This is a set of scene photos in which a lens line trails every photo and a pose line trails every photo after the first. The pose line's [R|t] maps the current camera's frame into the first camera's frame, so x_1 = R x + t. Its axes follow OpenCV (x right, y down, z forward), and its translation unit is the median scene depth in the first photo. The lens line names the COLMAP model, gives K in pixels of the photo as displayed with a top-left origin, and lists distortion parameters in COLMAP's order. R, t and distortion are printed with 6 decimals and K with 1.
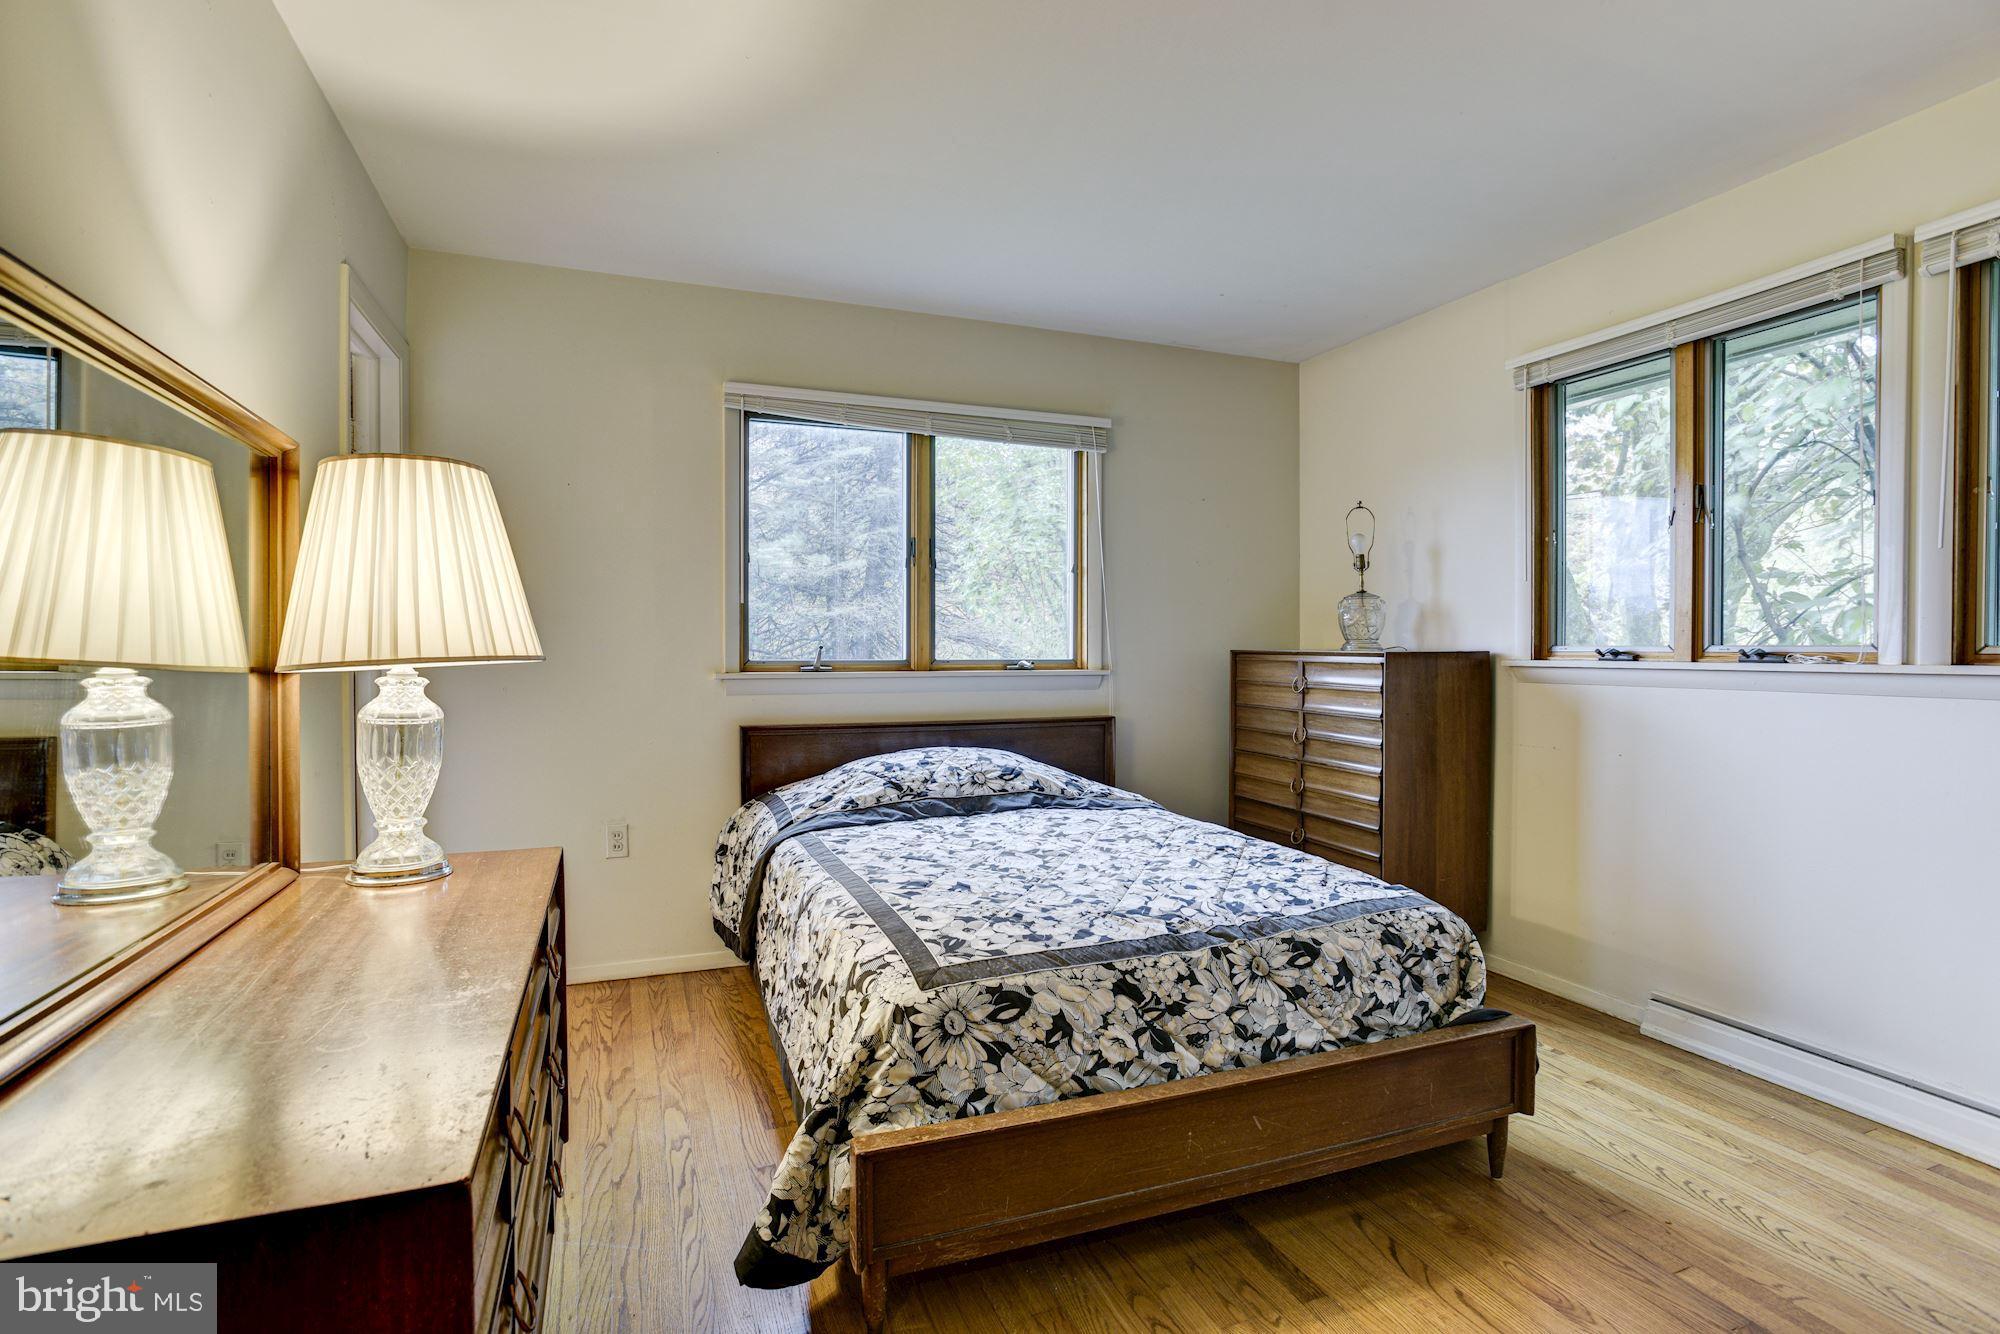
lens RADIAL K [[972.6, 0, 1000.8], [0, 972.6, 659.5], [0, 0, 1]] dist [-0.057713, 0.034356]
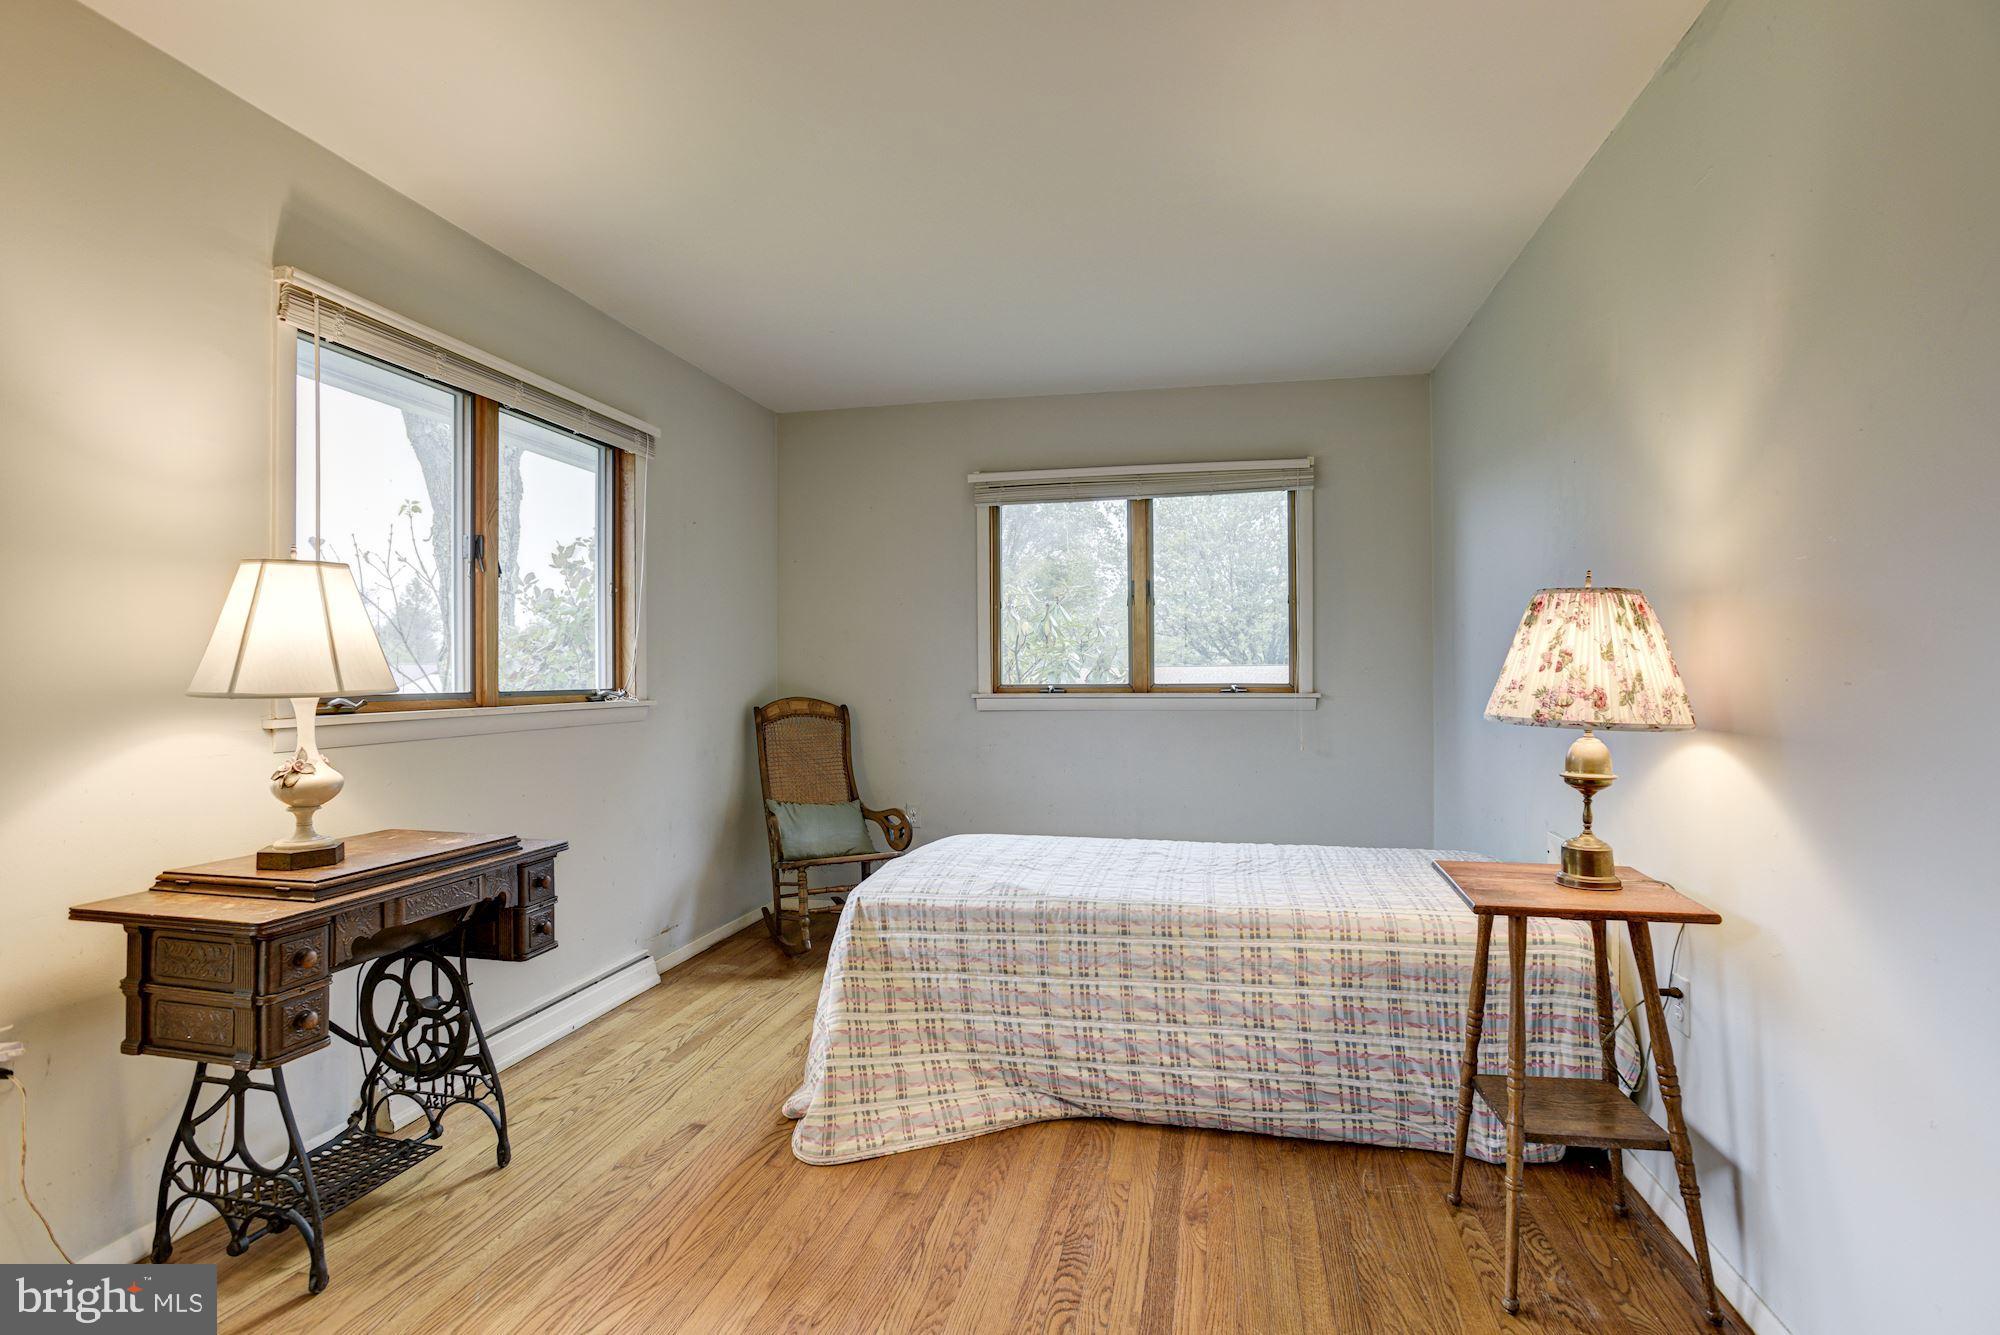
lens RADIAL K [[972.6, 0, 1000.8], [0, 972.6, 660.0], [0, 0, 1]] dist [-0.057713, 0.034356]
pose [[0.834711, -0.012392, -0.550549, 0.593817], [0.000921, 0.999777, -0.021107, -0.005714], [0.550687, 0.017111, 0.834536, -0.142295]]
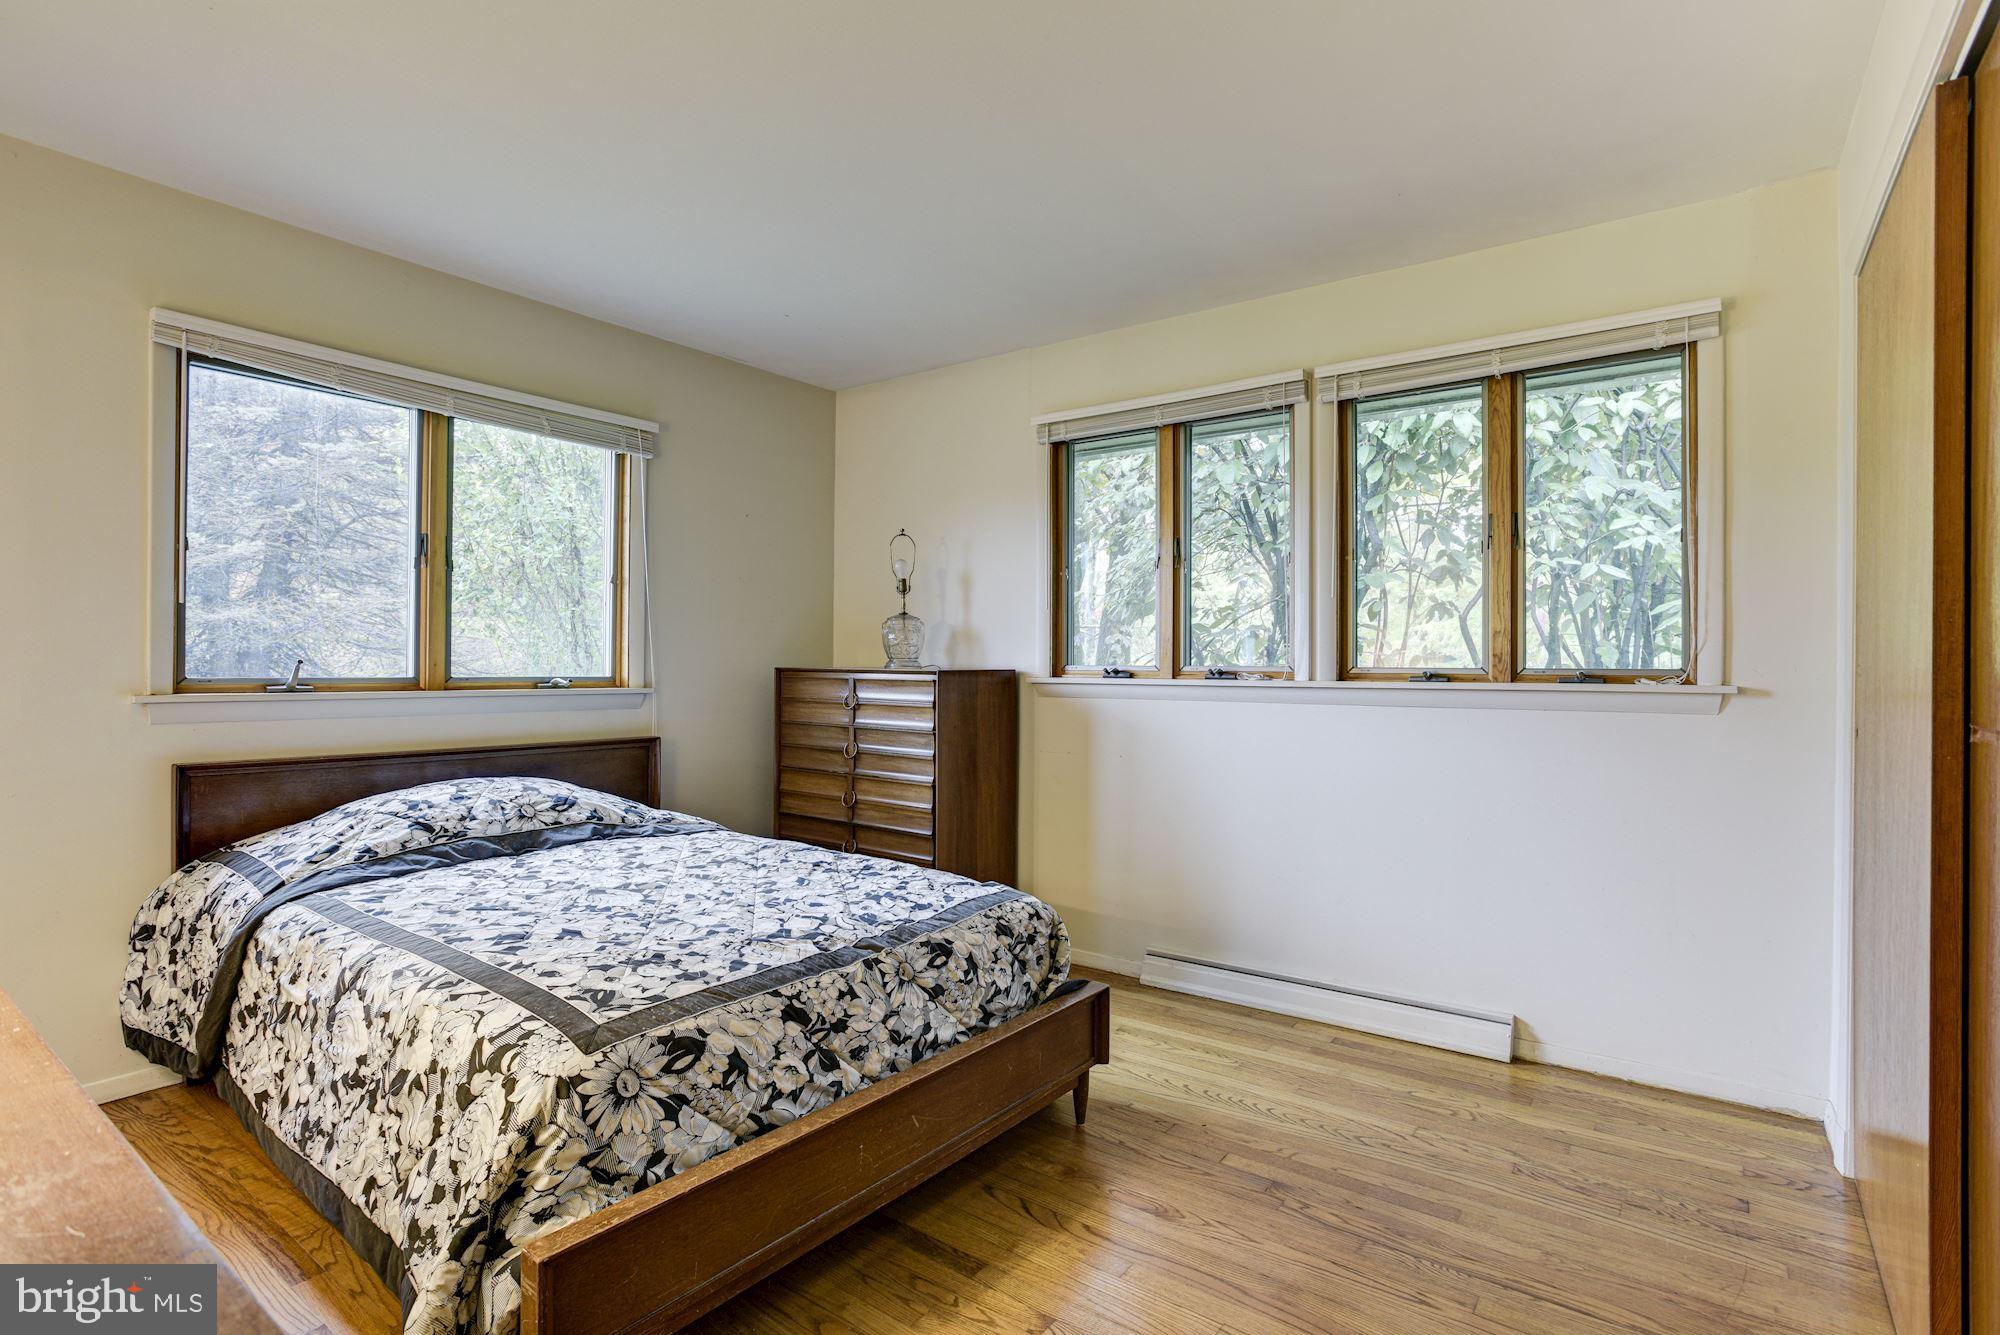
lens RADIAL K [[972.6, 0, 1000.8], [0, 972.6, 660.0], [0, 0, 1]] dist [-0.057713, 0.034356]
pose [[0.851896, 0.008825, 0.523636, -0.132277], [-0.000054, 0.999859, -0.016762, -0.000834], [-0.523710, 0.014252, 0.851777, 0.034542]]
